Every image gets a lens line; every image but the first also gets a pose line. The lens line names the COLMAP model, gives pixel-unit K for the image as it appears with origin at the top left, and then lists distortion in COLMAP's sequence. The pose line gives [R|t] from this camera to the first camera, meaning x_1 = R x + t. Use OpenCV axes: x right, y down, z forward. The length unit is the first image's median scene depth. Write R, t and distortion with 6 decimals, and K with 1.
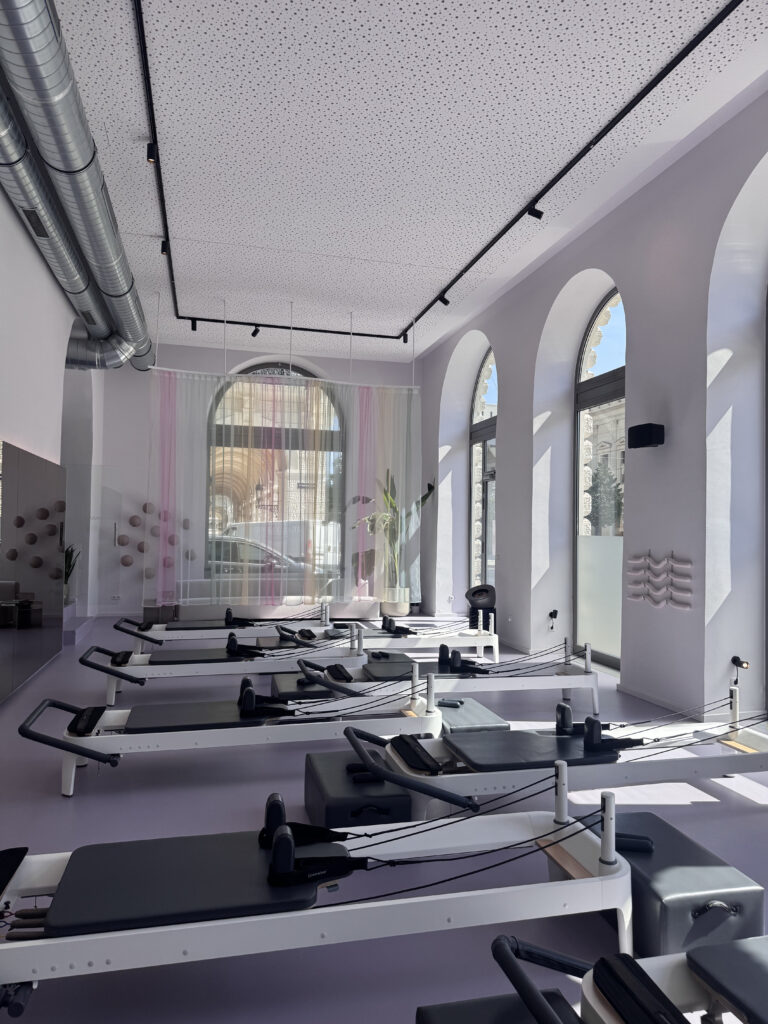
lens RADIAL K [[723.2, 0, 384.0], [0, 723.2, 512.0], [0, 0, 1]] dist [0.088246, -0.006341]
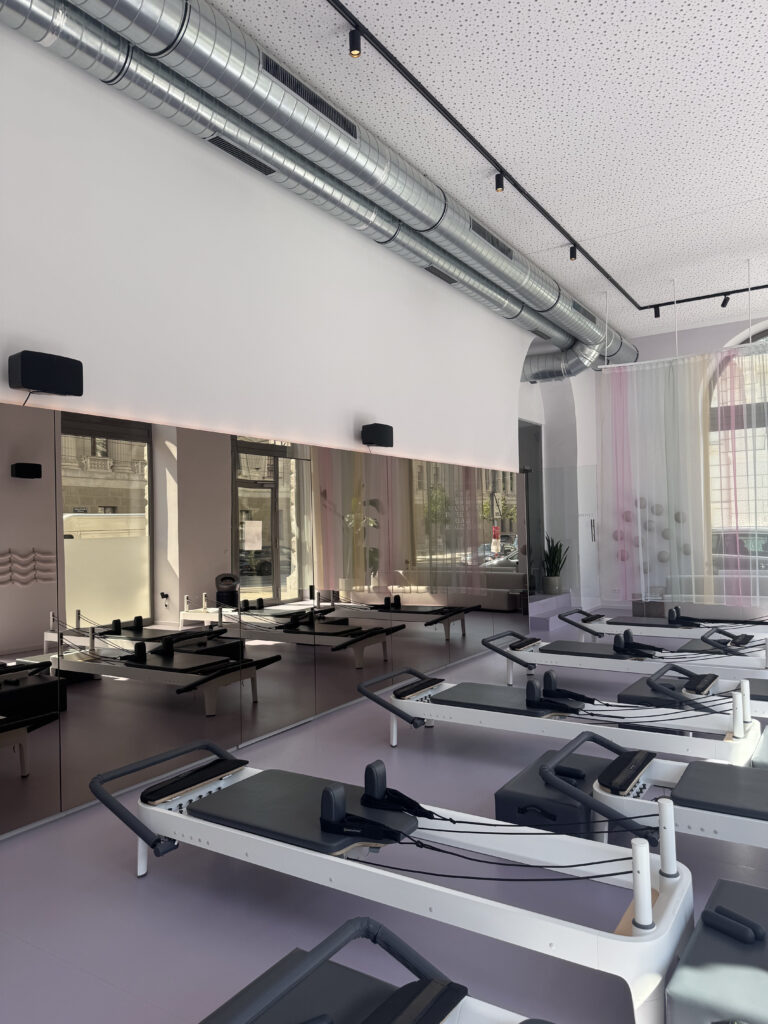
lens RADIAL K [[723.2, 0, 384.0], [0, 723.2, 512.0], [0, 0, 1]] dist [0.088246, -0.006341]
pose [[0.713645, -0.046078, -0.698991, 0.160738], [0.052792, 0.998534, -0.011926, 0.001265], [0.698516, -0.028391, 0.715031, 0.046178]]
